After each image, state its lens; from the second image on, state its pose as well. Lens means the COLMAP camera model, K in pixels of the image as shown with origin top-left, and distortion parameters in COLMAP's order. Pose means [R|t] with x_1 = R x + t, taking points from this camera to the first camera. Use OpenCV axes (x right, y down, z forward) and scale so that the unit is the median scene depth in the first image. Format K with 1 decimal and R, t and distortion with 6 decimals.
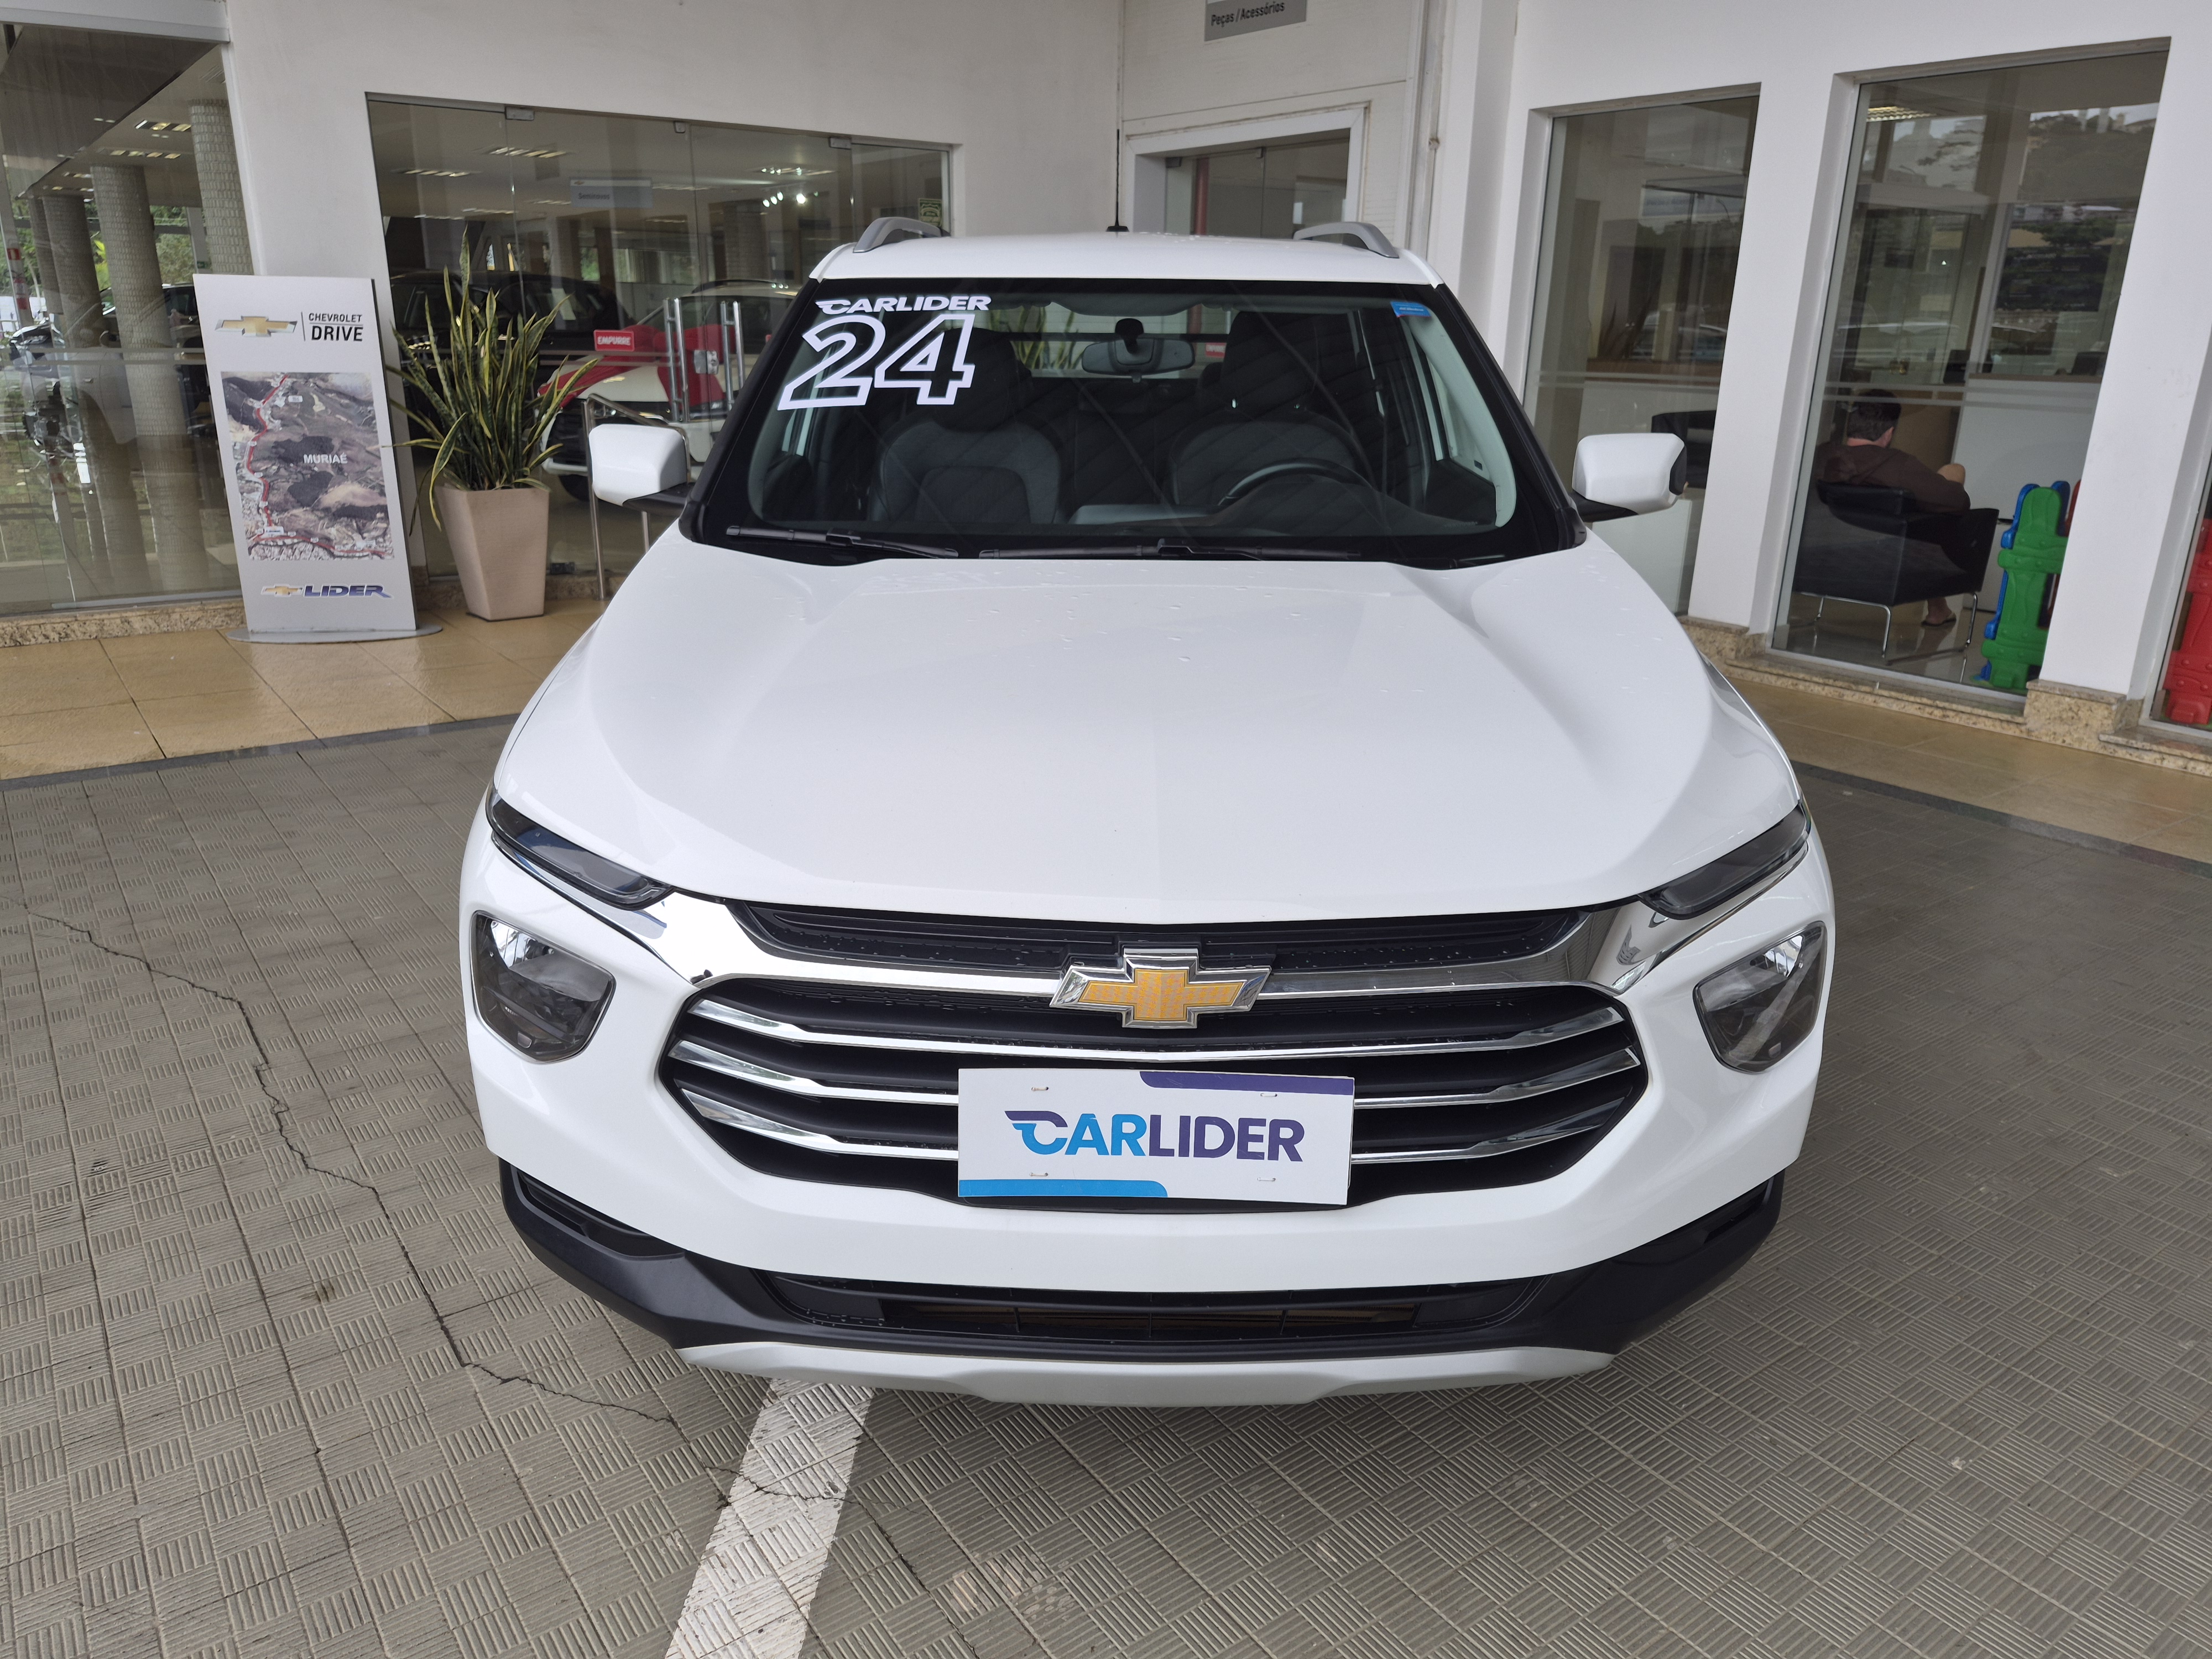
lens RADIAL K [[1541.6, 0, 1104.6], [0, 1541.6, 841.0], [0, 0, 1]] dist [0.008330, -0.010468]
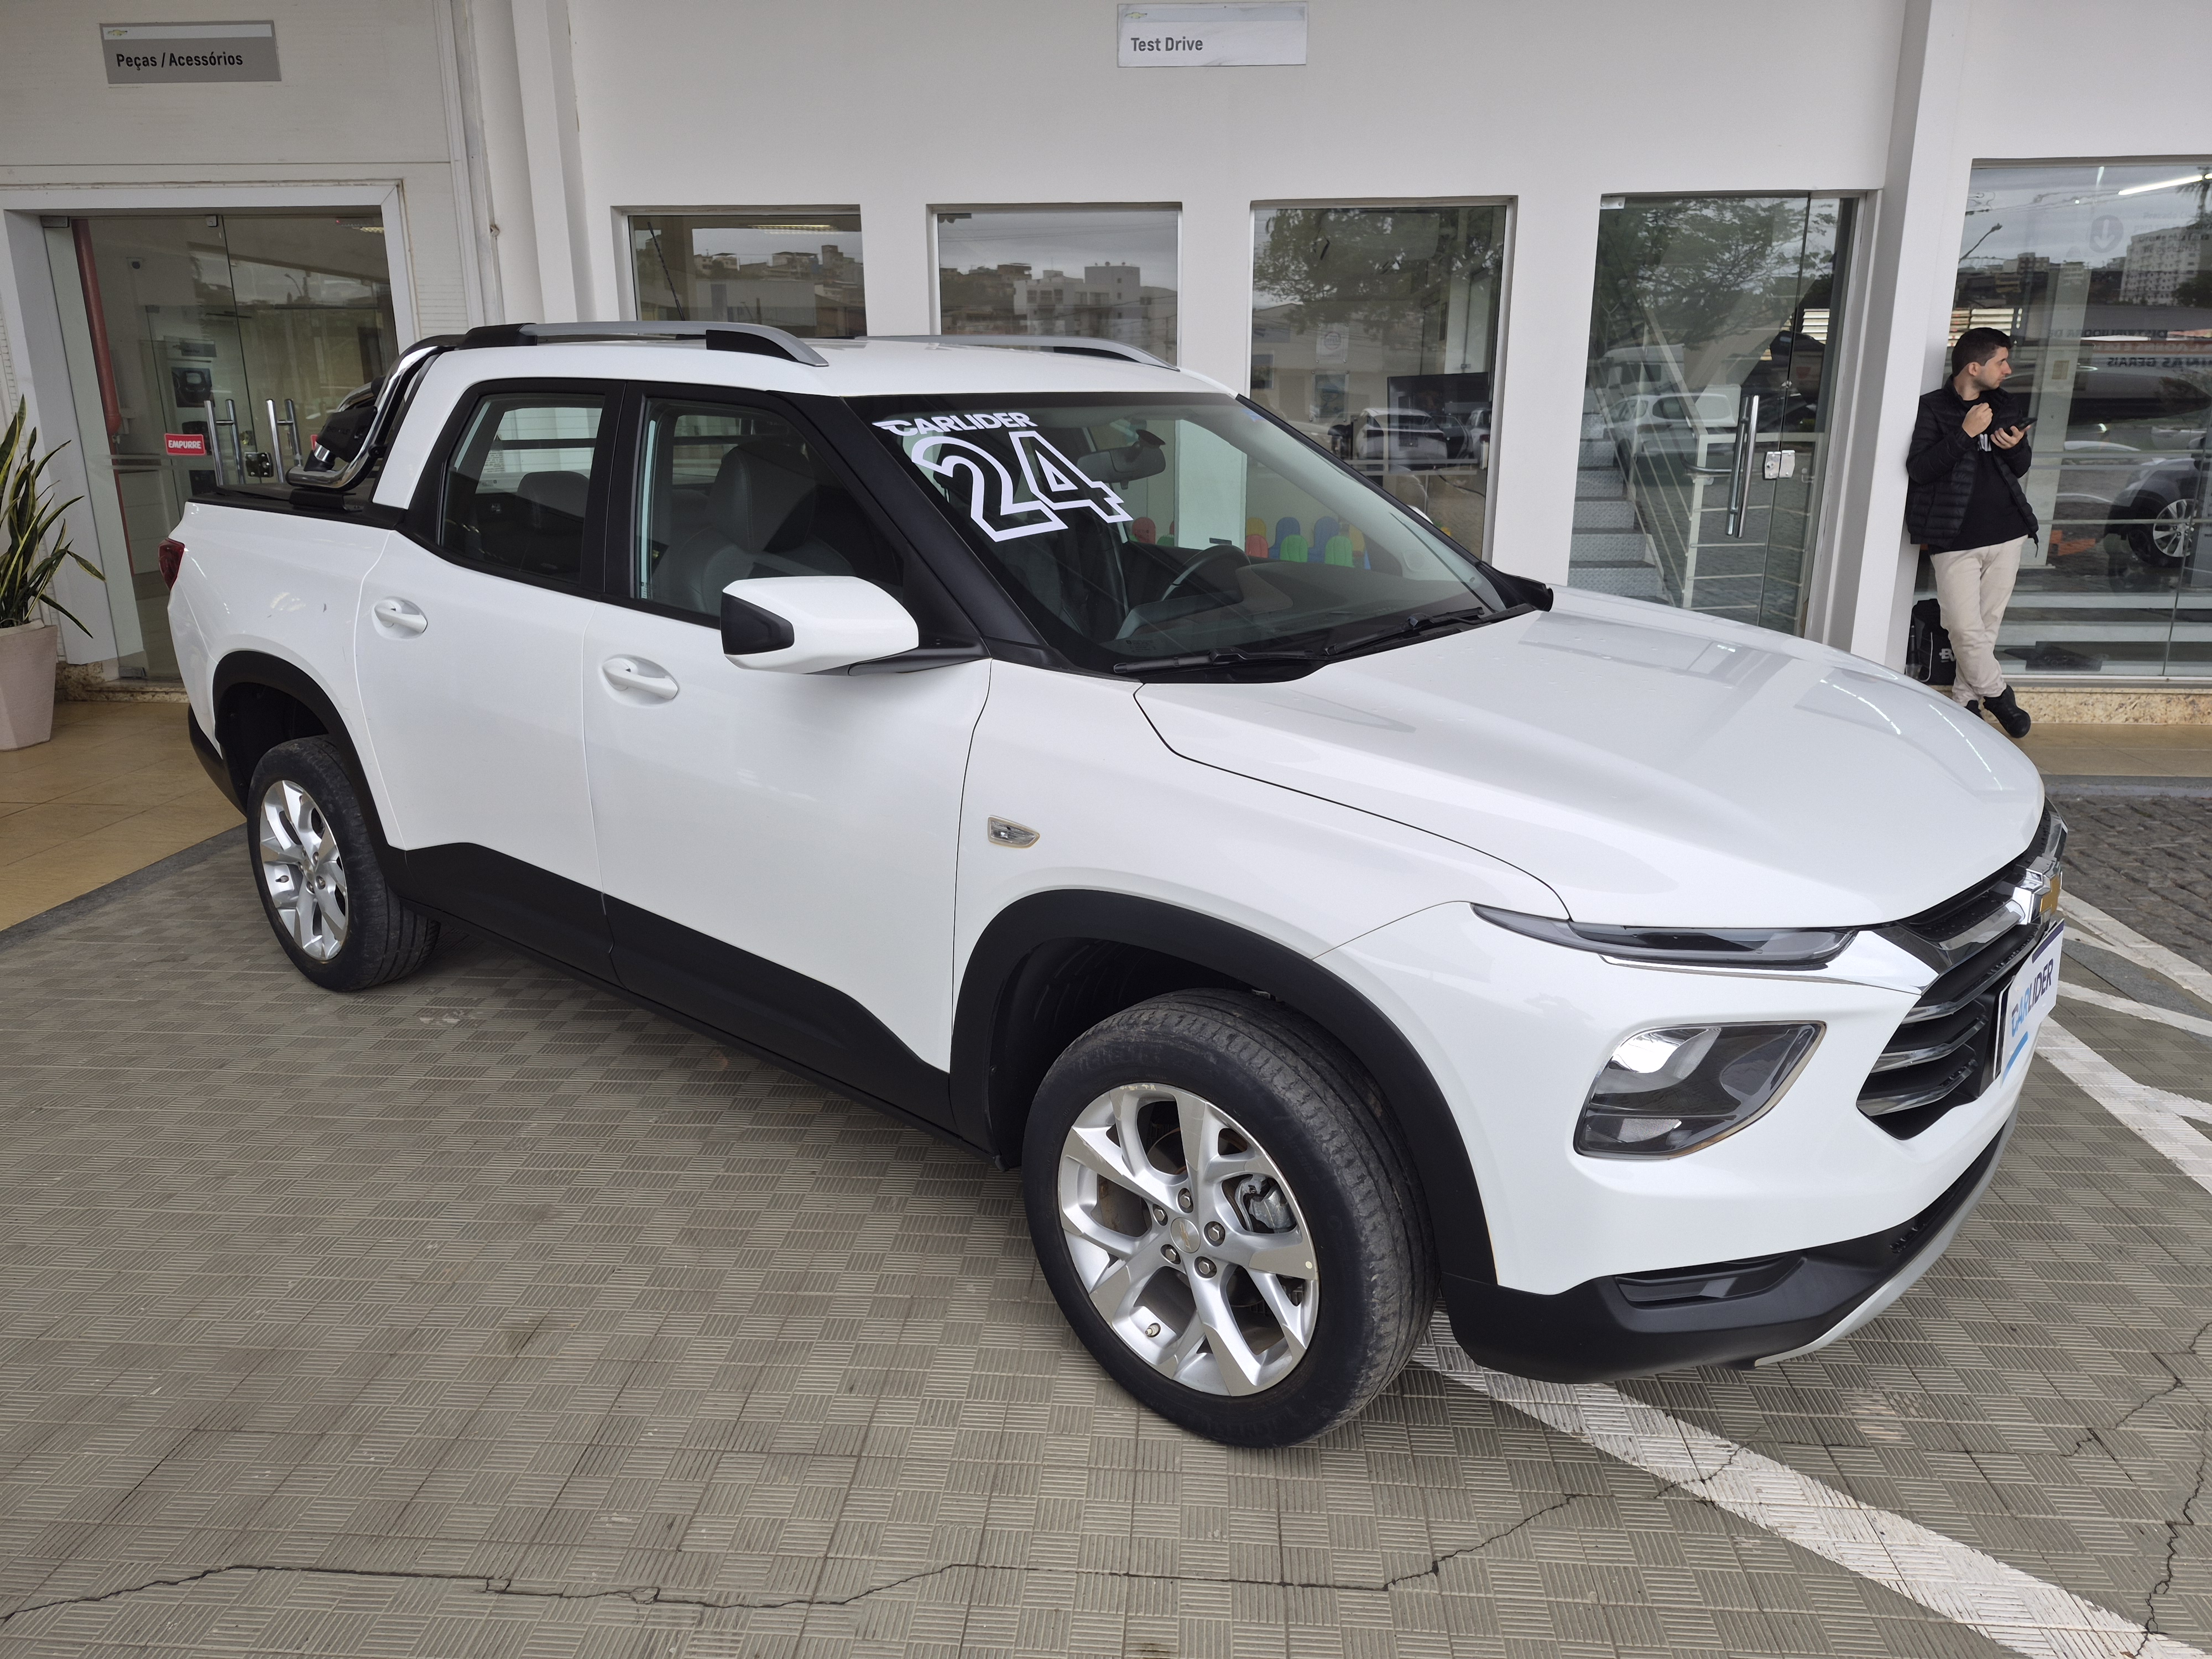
lens RADIAL K [[1541.6, 0, 1100.5], [0, 1541.6, 821.4], [0, 0, 1]] dist [0.008330, -0.010468]
pose [[0.642184, -0.214242, 0.736003, -0.315795], [0.253598, 0.965462, 0.059764, -0.055840], [-0.723387, 0.148269, 0.674335, 0.127729]]
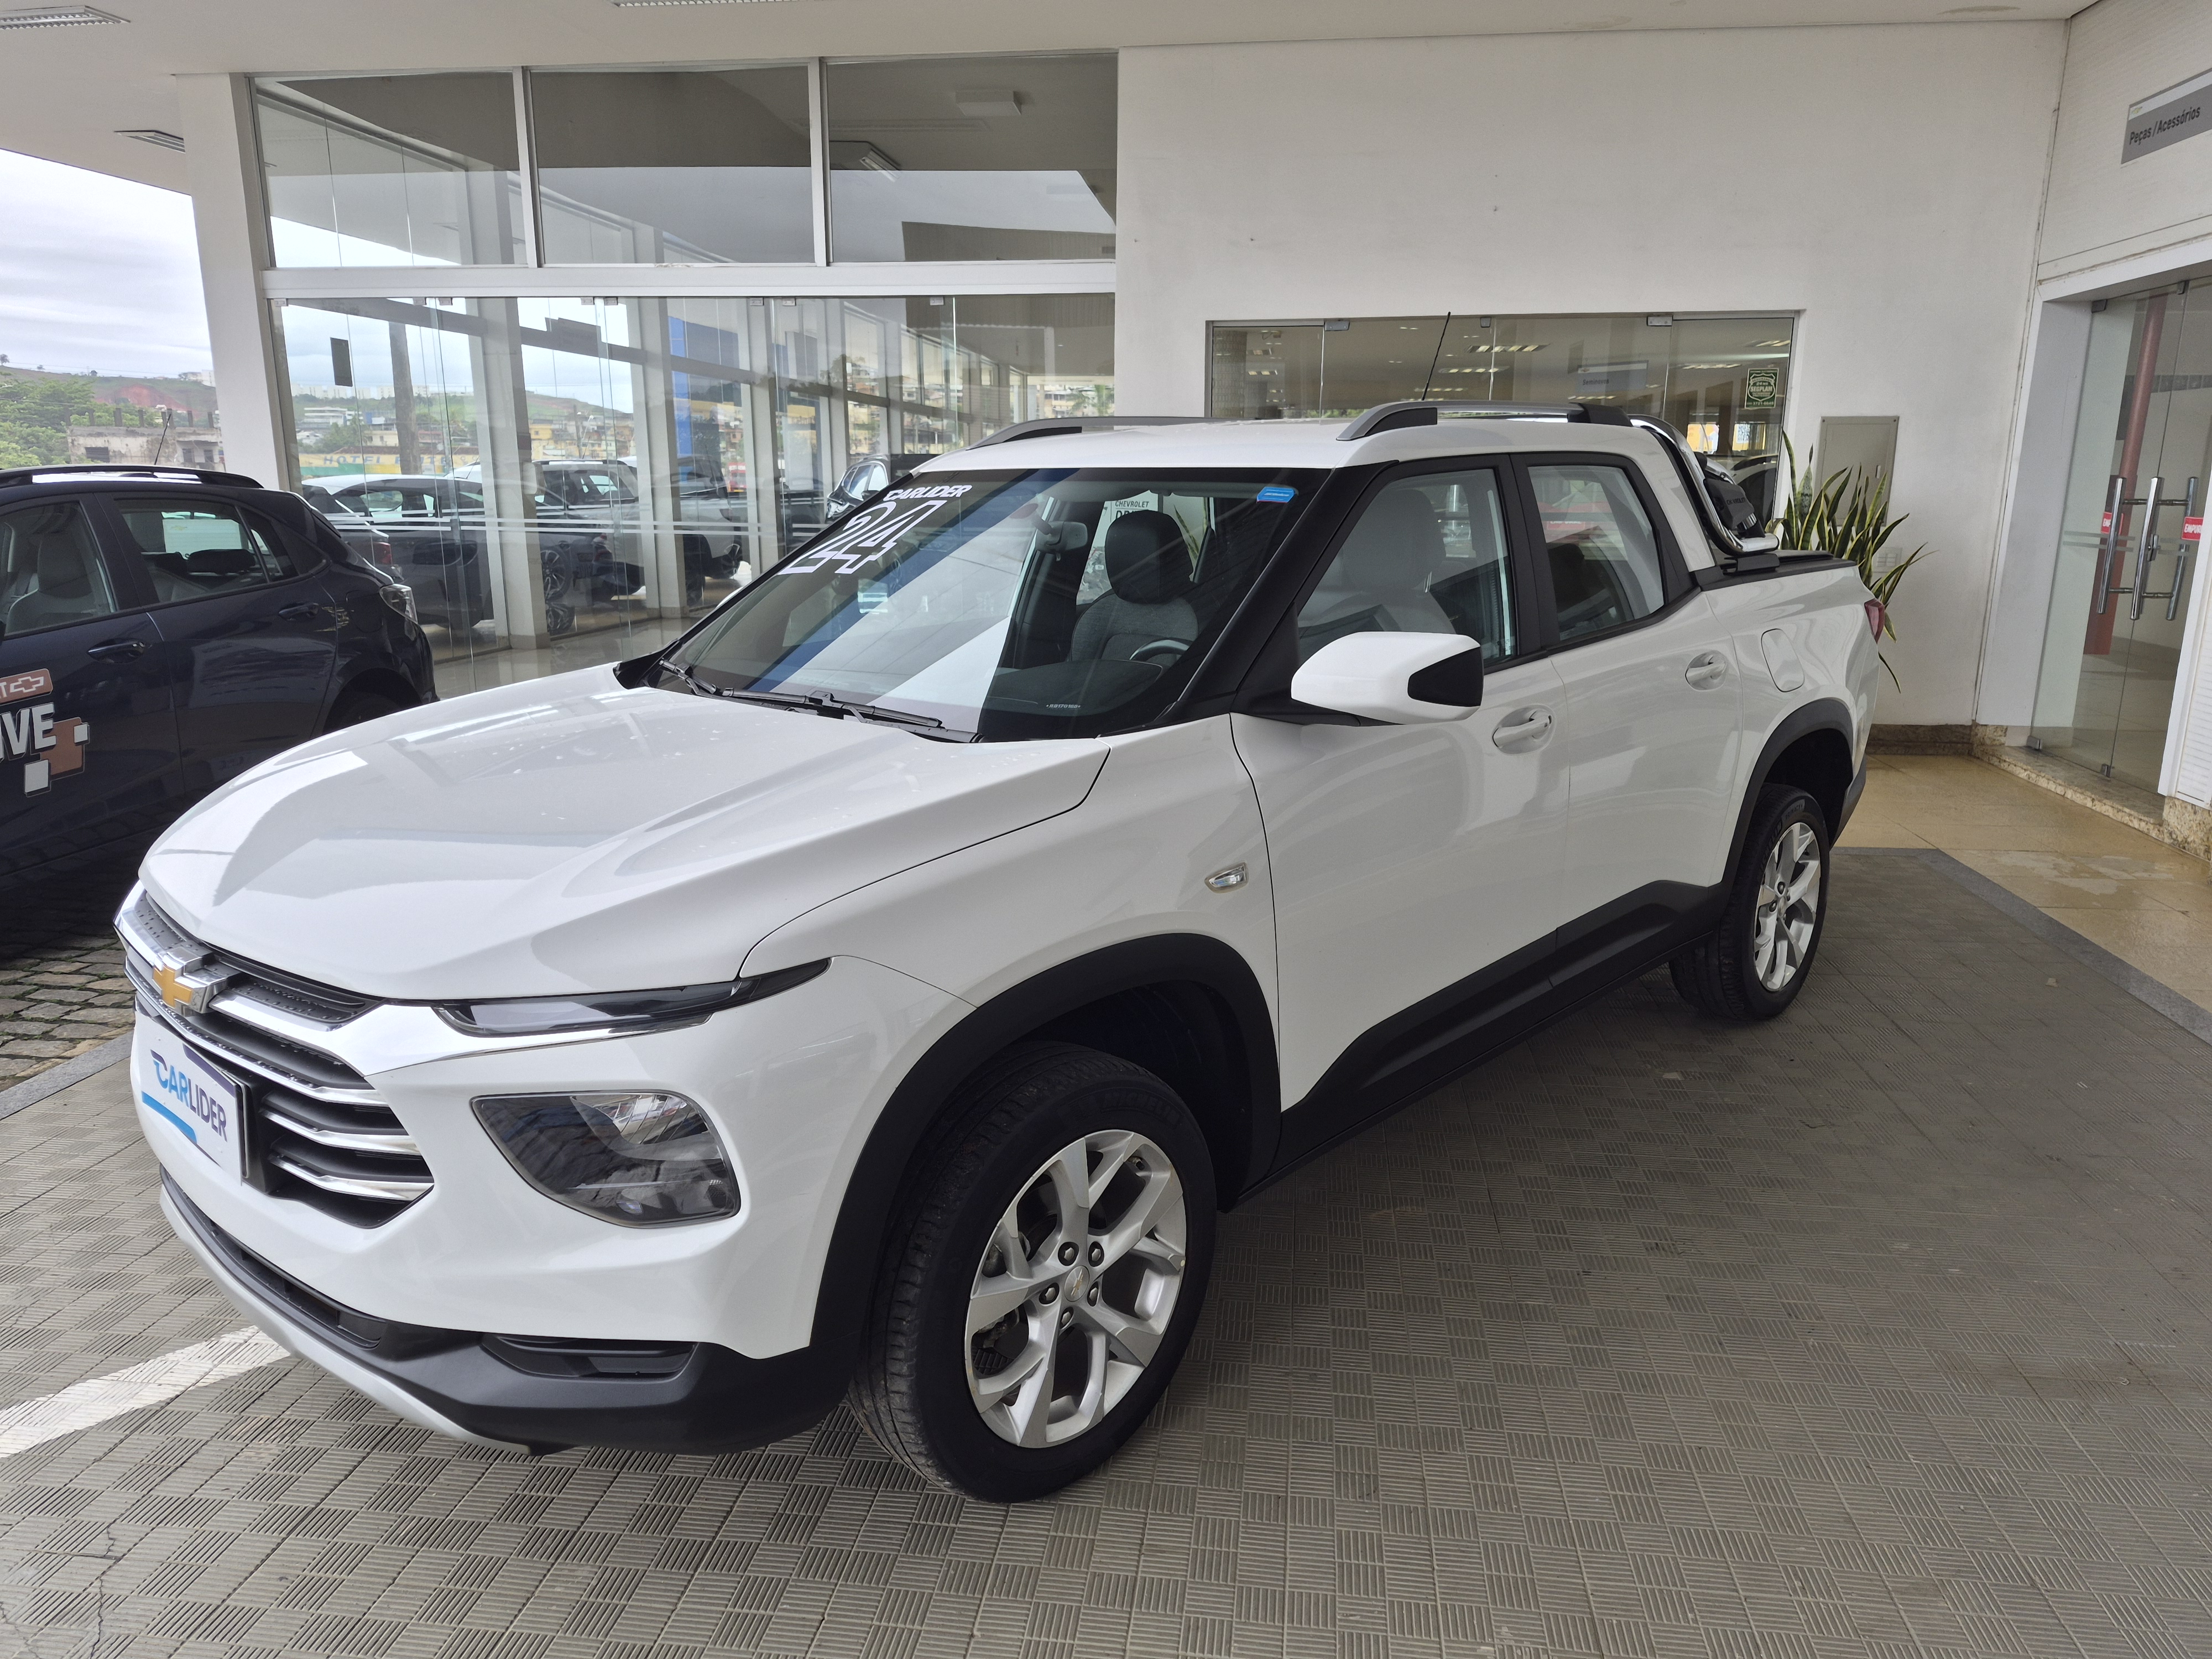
lens RADIAL K [[1541.6, 0, 1097.6], [0, 1541.6, 837.4], [0, 0, 1]] dist [0.008330, -0.010468]
pose [[0.725765, 0.137514, -0.674058, 0.301328], [-0.208501, 0.977702, -0.025035, -0.032307], [0.655585, 0.158711, 0.738254, 0.094465]]
